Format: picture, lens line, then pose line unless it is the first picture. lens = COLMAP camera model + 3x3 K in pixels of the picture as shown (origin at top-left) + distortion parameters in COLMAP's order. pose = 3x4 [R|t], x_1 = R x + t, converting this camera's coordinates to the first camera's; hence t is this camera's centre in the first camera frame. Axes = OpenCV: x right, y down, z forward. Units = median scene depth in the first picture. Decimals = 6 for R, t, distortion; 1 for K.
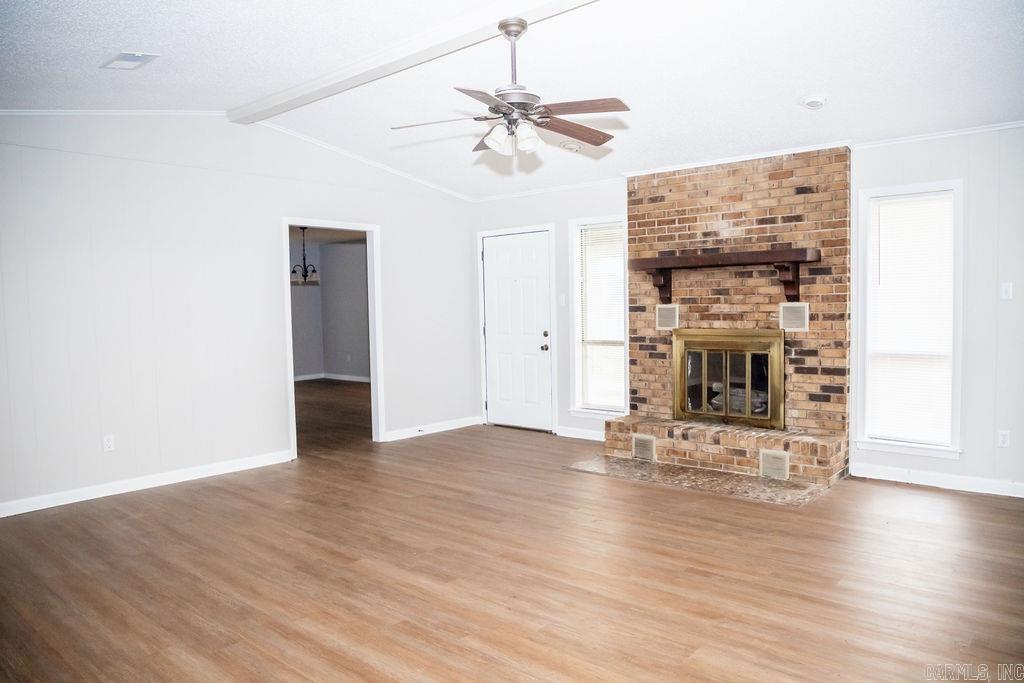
lens RADIAL K [[706.1, 0, 512.0], [0, 706.1, 341.5], [0, 0, 1]] dist [-0.079235, 0.044038]
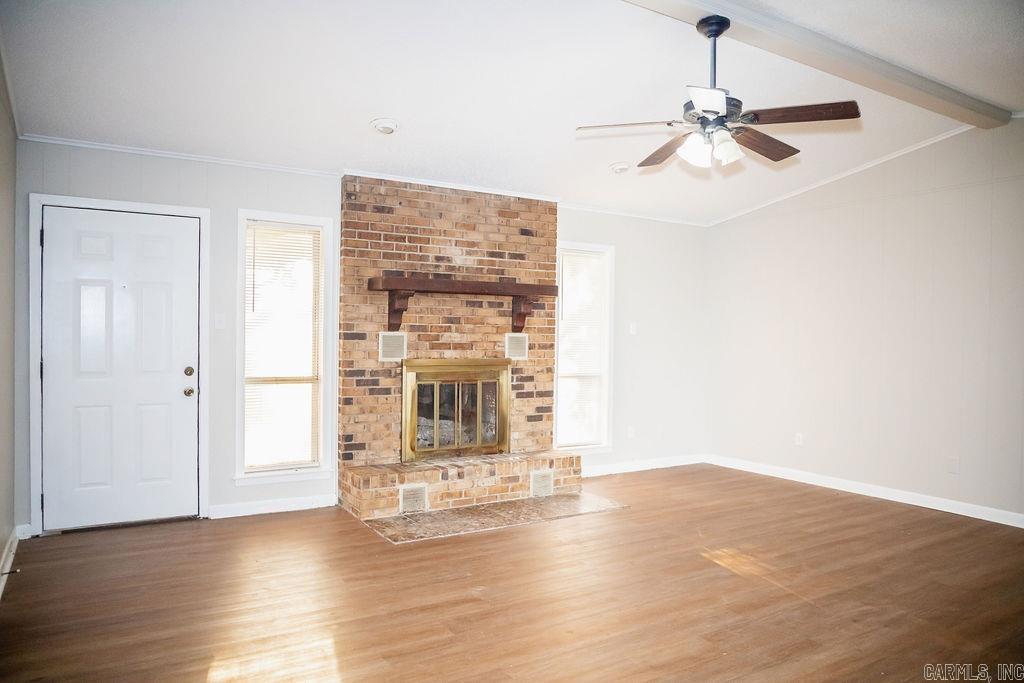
lens RADIAL K [[706.1, 0, 512.0], [0, 706.1, 341.5], [0, 0, 1]] dist [-0.079235, 0.044038]
pose [[0.297002, 0.009249, 0.954832, -0.606643], [0.031244, 0.999324, -0.019398, -0.020295], [-0.954365, 0.035594, 0.296512, 0.637771]]
